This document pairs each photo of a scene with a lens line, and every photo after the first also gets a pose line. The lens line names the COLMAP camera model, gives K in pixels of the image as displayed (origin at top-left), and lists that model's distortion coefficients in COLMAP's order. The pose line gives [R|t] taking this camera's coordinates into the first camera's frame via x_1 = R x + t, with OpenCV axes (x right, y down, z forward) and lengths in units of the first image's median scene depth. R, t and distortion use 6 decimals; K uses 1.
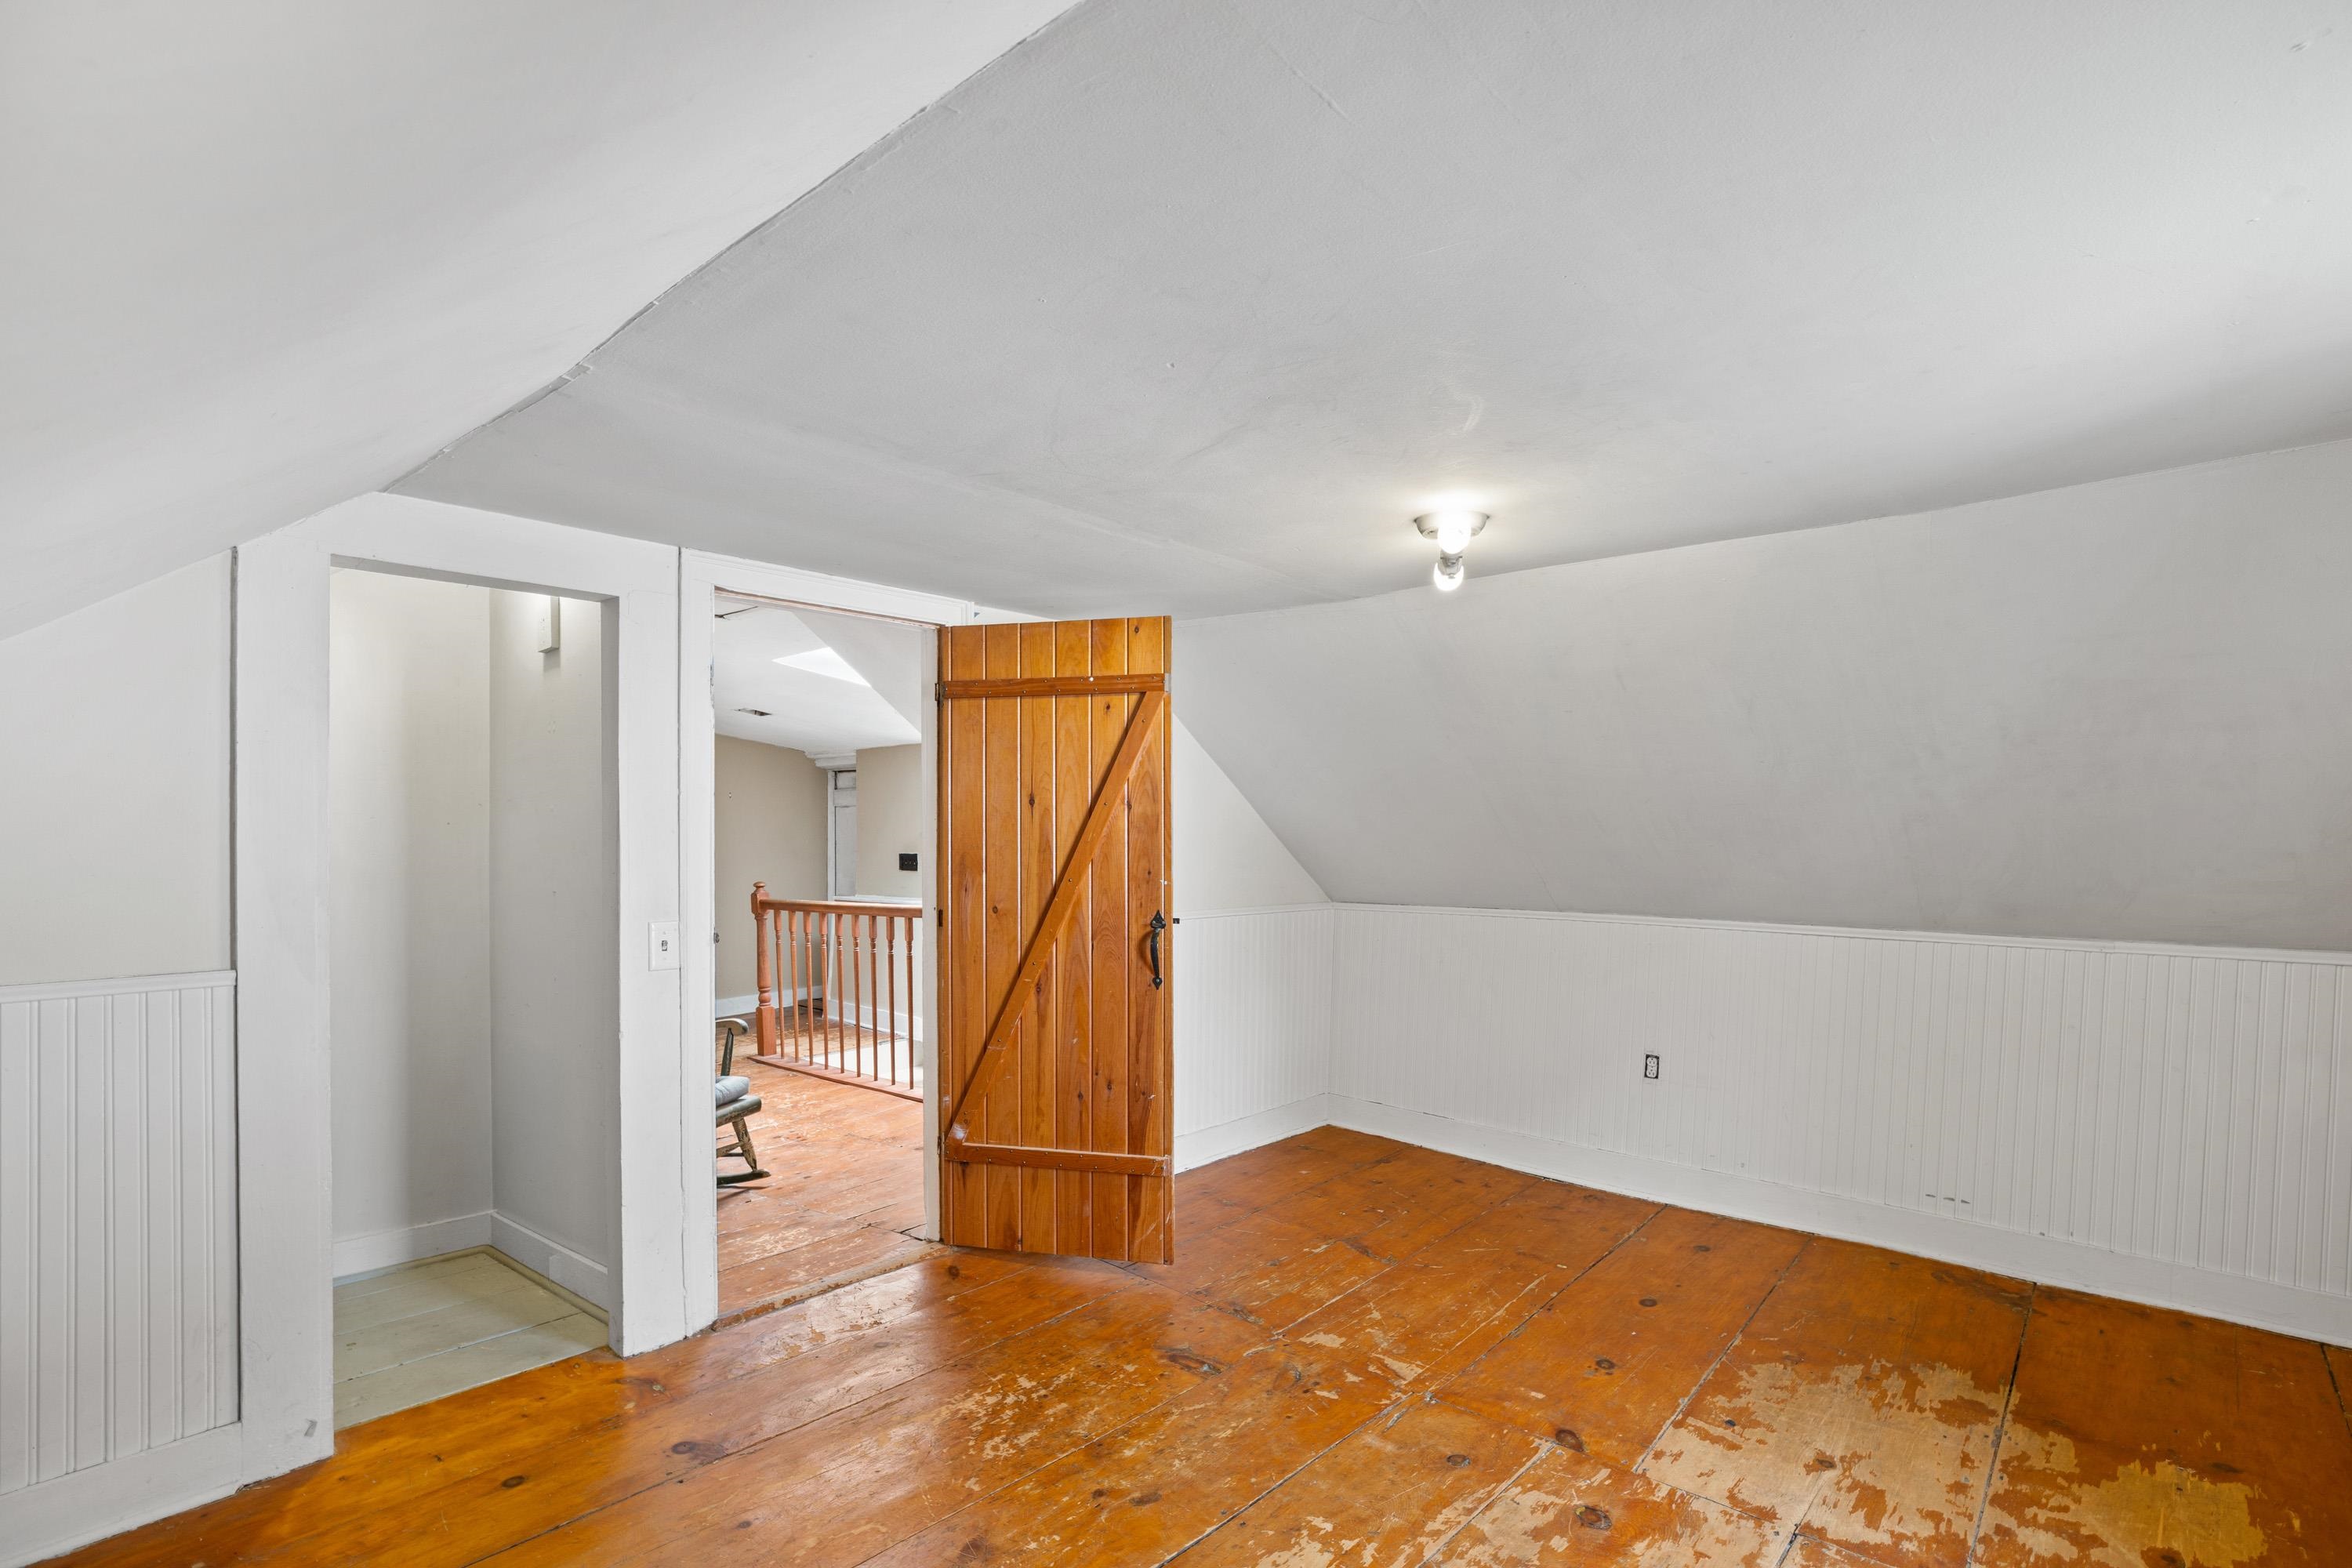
lens RADIAL K [[1088.7, 0, 1188.6], [0, 1088.7, 847.7], [0, 0, 1]] dist [0.000291, 0.000239]
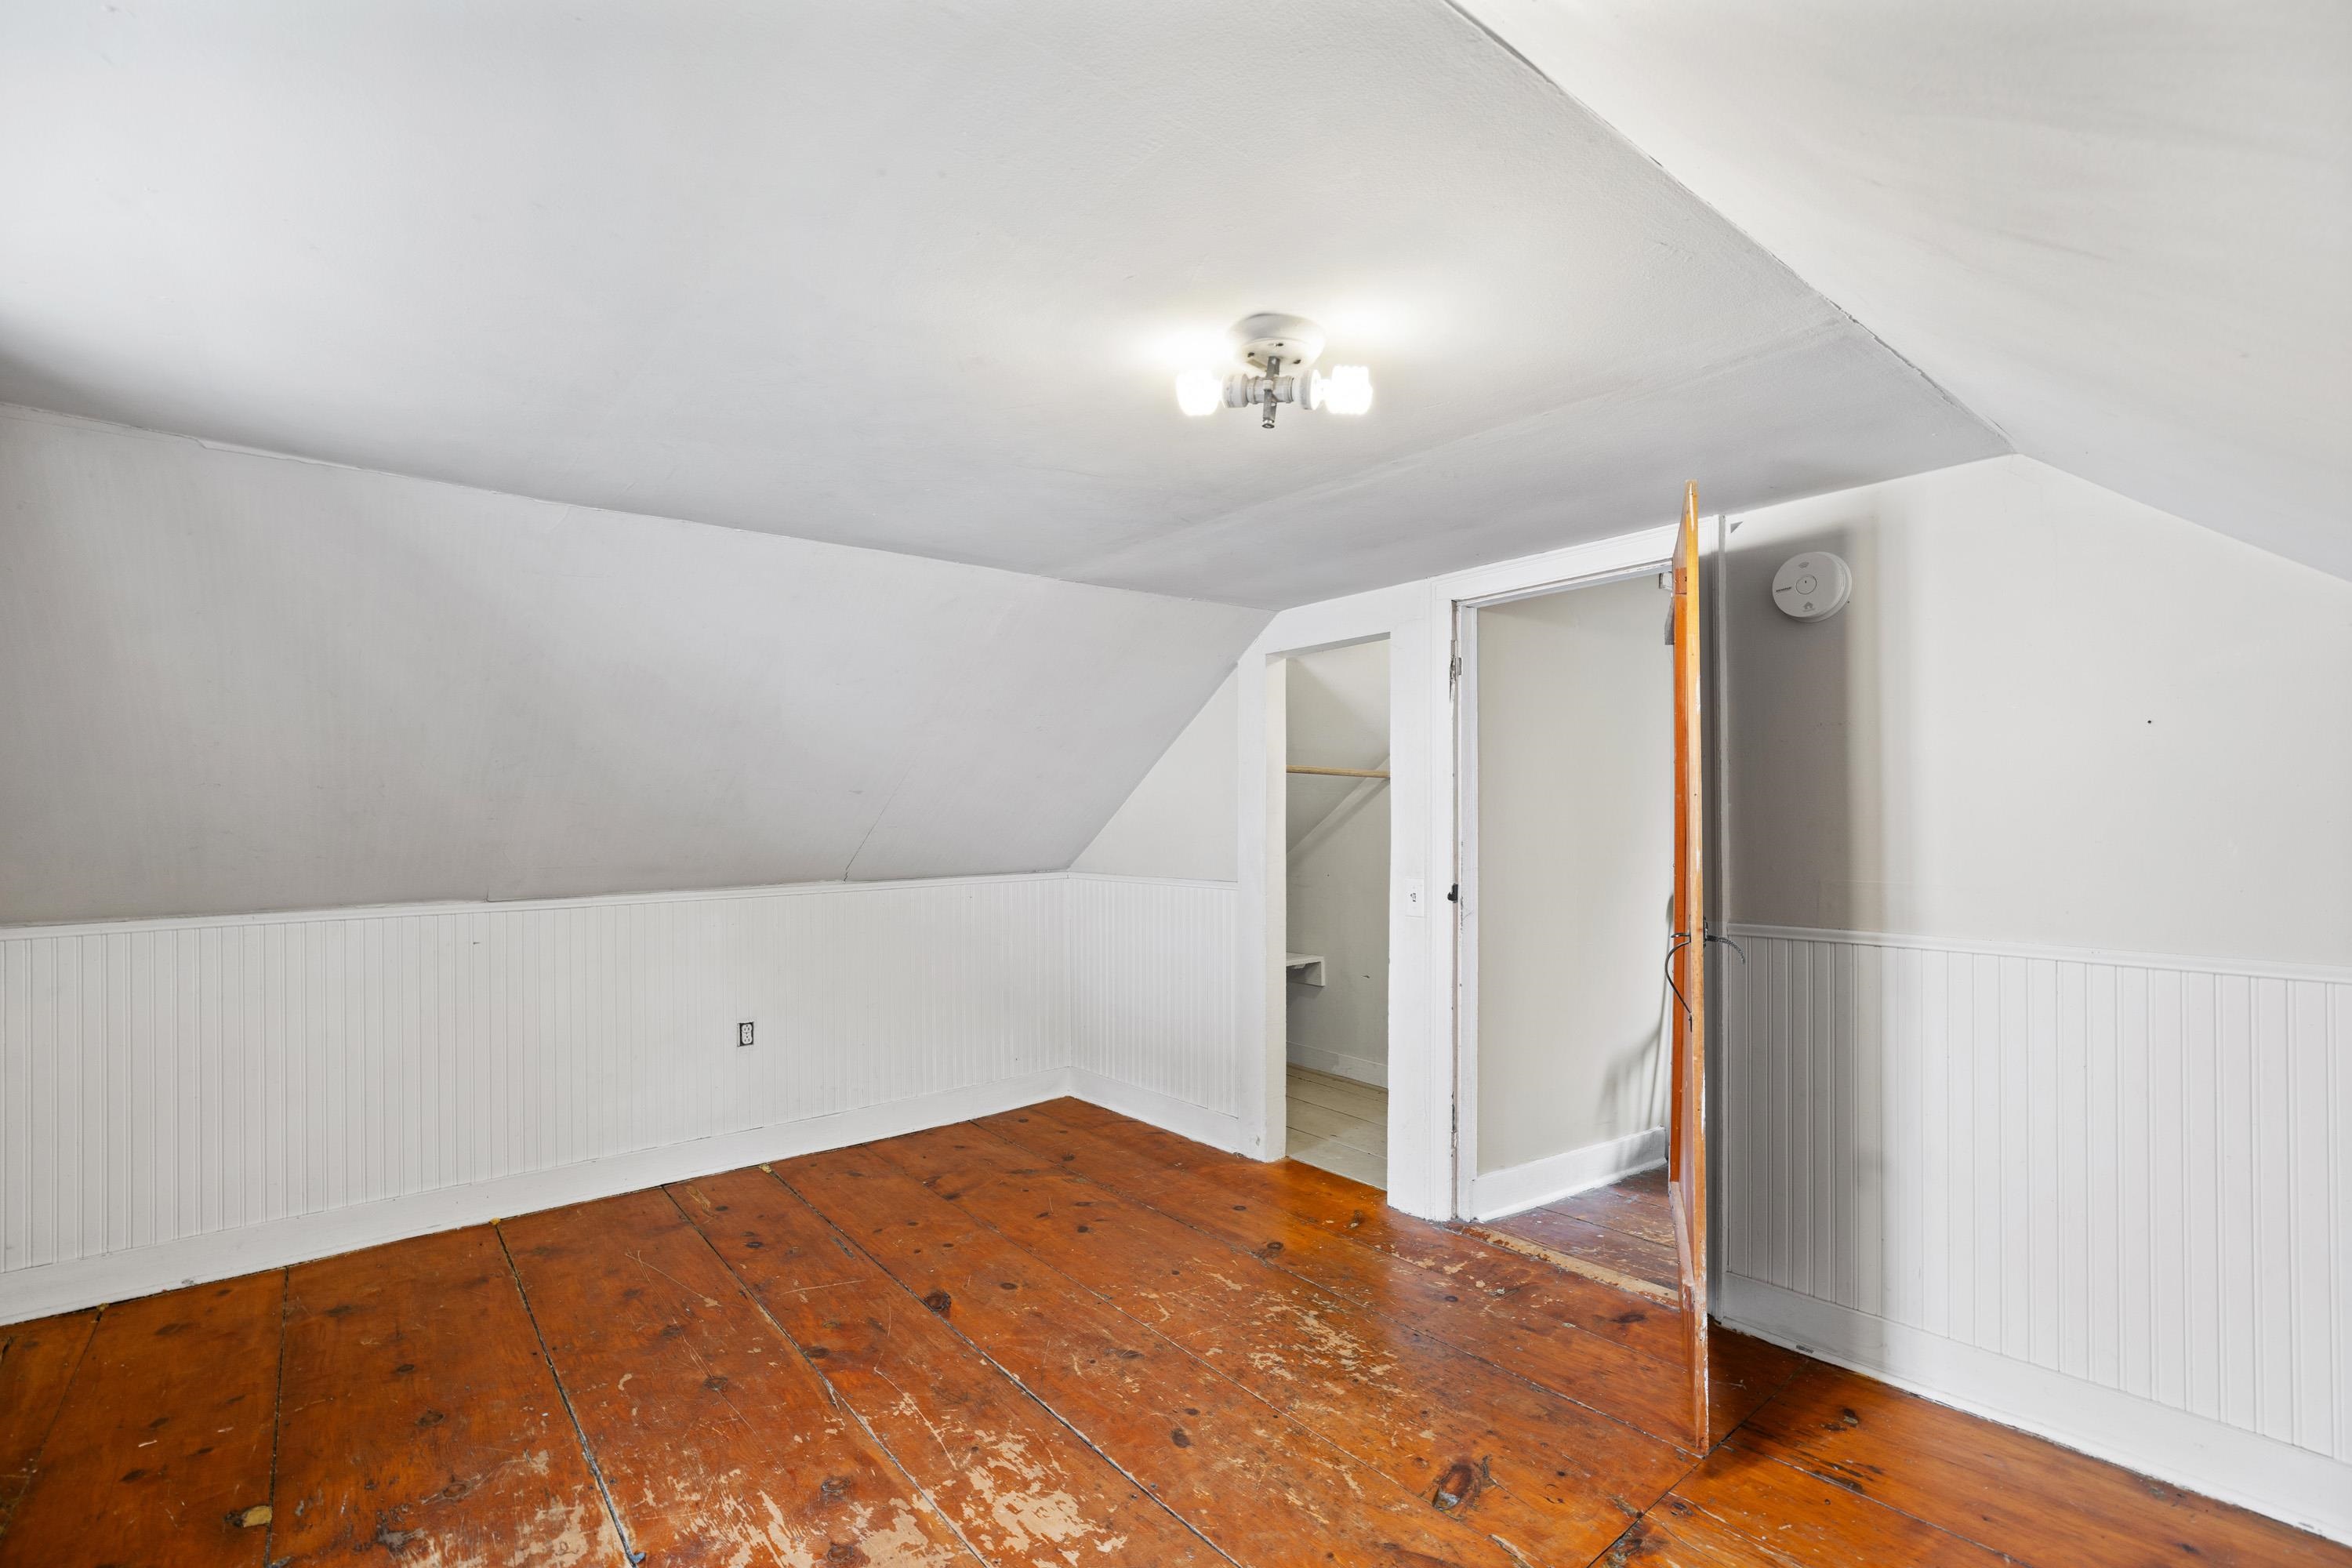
lens RADIAL K [[1088.7, 0, 1188.6], [0, 1088.7, 847.7], [0, 0, 1]] dist [0.000291, 0.000239]
pose [[-0.157276, 0.024478, -0.987251, 0.888917], [0.003299, 0.999700, 0.024262, 0.002223], [0.987549, 0.000559, -0.157309, 1.059469]]
